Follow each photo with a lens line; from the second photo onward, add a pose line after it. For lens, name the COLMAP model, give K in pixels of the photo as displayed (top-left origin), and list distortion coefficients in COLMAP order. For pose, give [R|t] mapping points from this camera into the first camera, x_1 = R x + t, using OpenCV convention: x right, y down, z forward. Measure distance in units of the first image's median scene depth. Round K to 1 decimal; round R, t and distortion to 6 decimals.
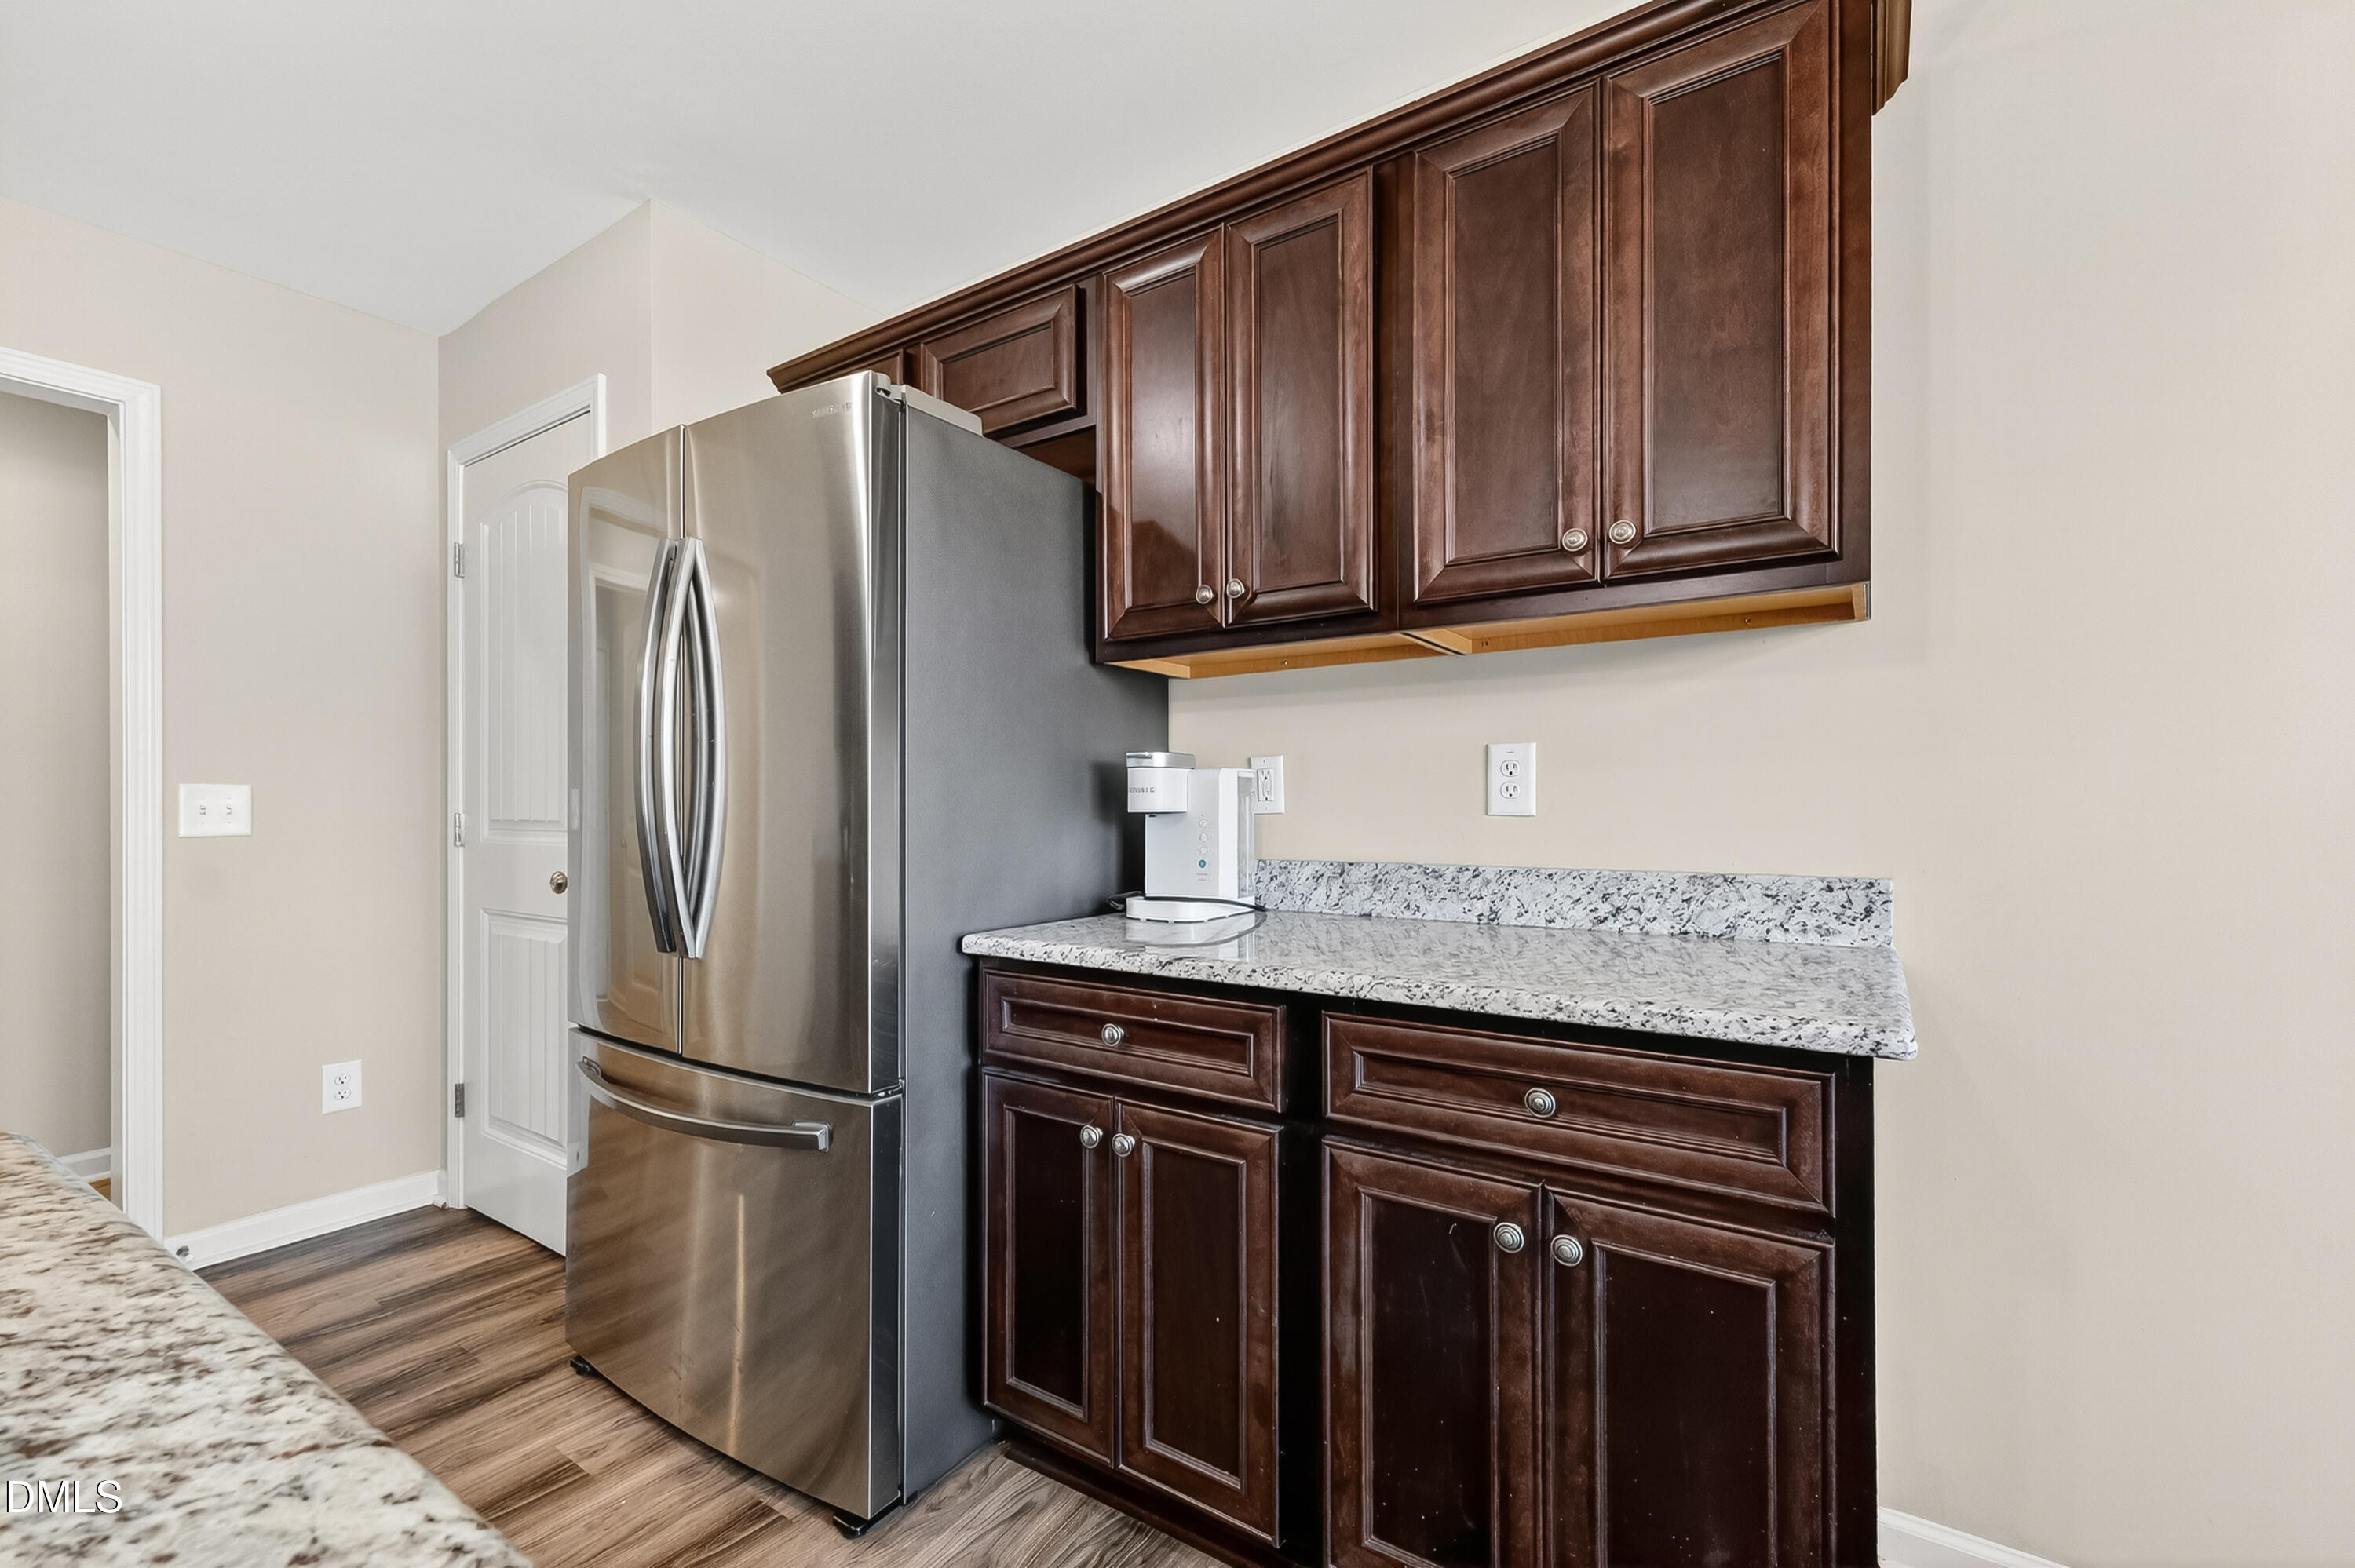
lens RADIAL K [[1005.1, 0, 1171.7], [0, 1005.1, 799.9], [0, 0, 1]] dist [-0.001719, -0.000160]
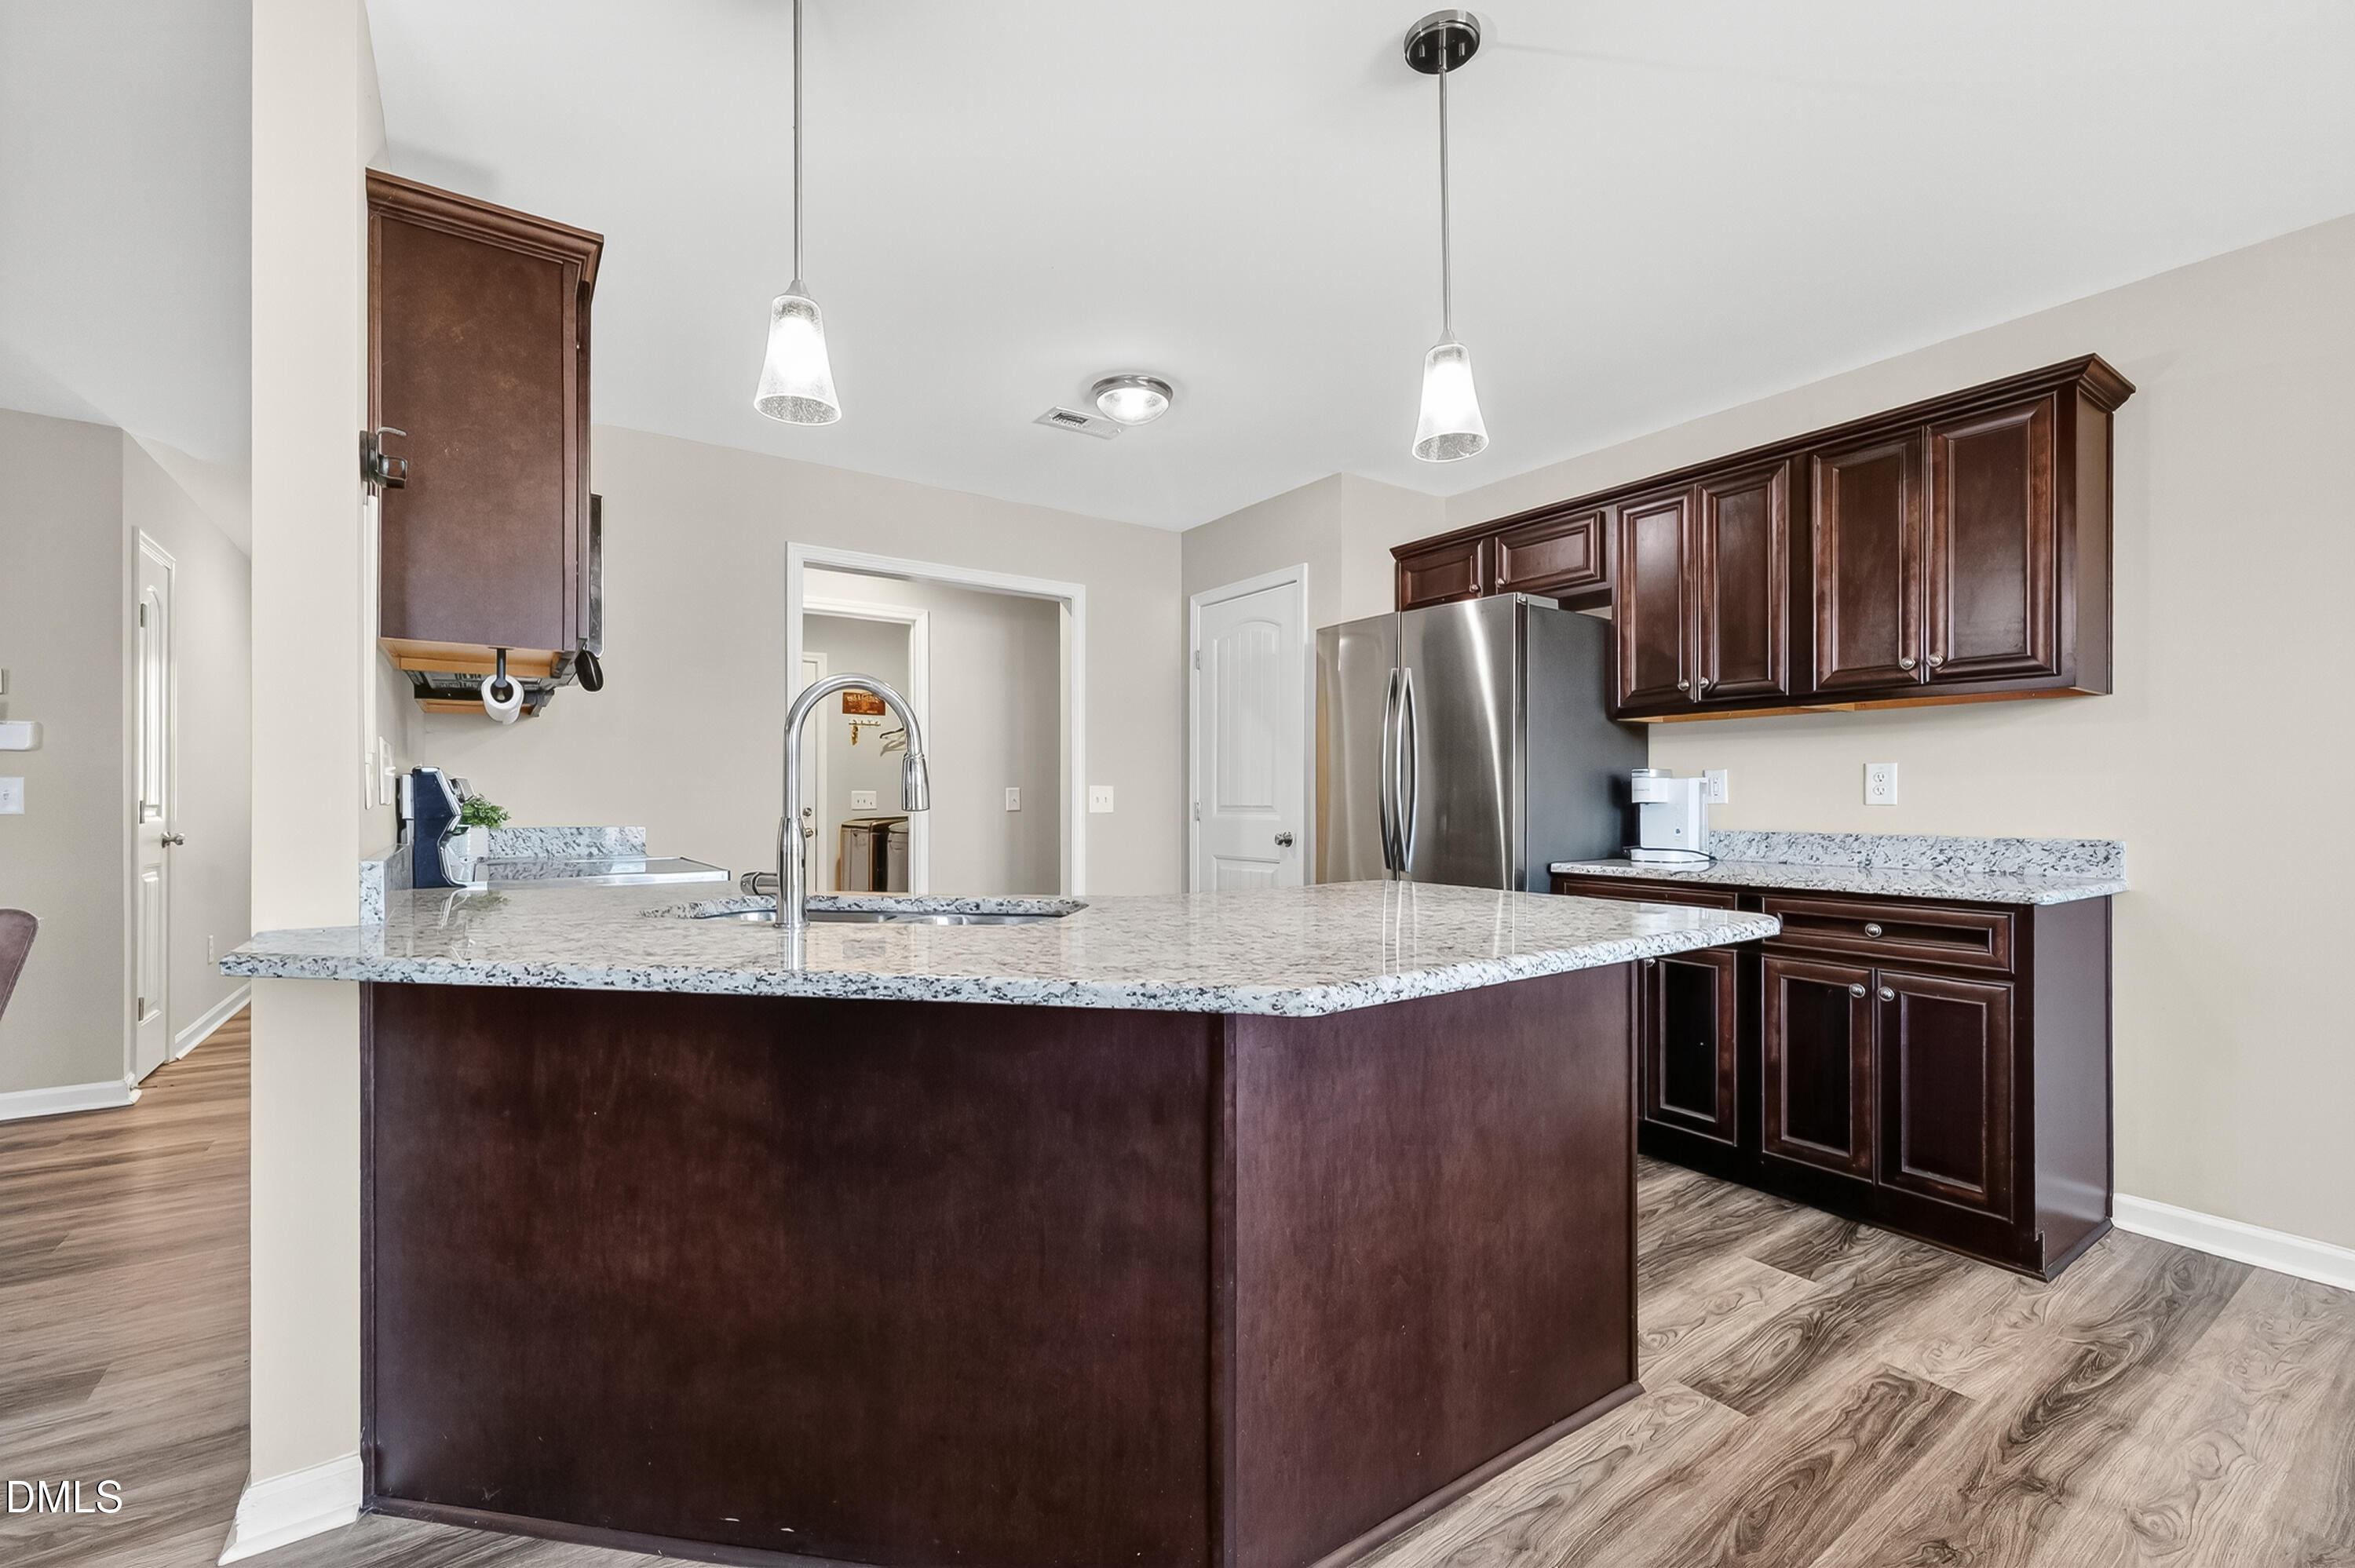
lens RADIAL K [[990.4, 0, 1175.6], [0, 990.4, 794.9], [0, 0, 1]] dist [0.005530, -0.000131]
pose [[0.936885, 0.002172, -0.349632, -0.223610], [-0.001889, 0.999998, 0.001151, -0.001474], [0.349634, -0.000418, 0.936886, -1.138648]]
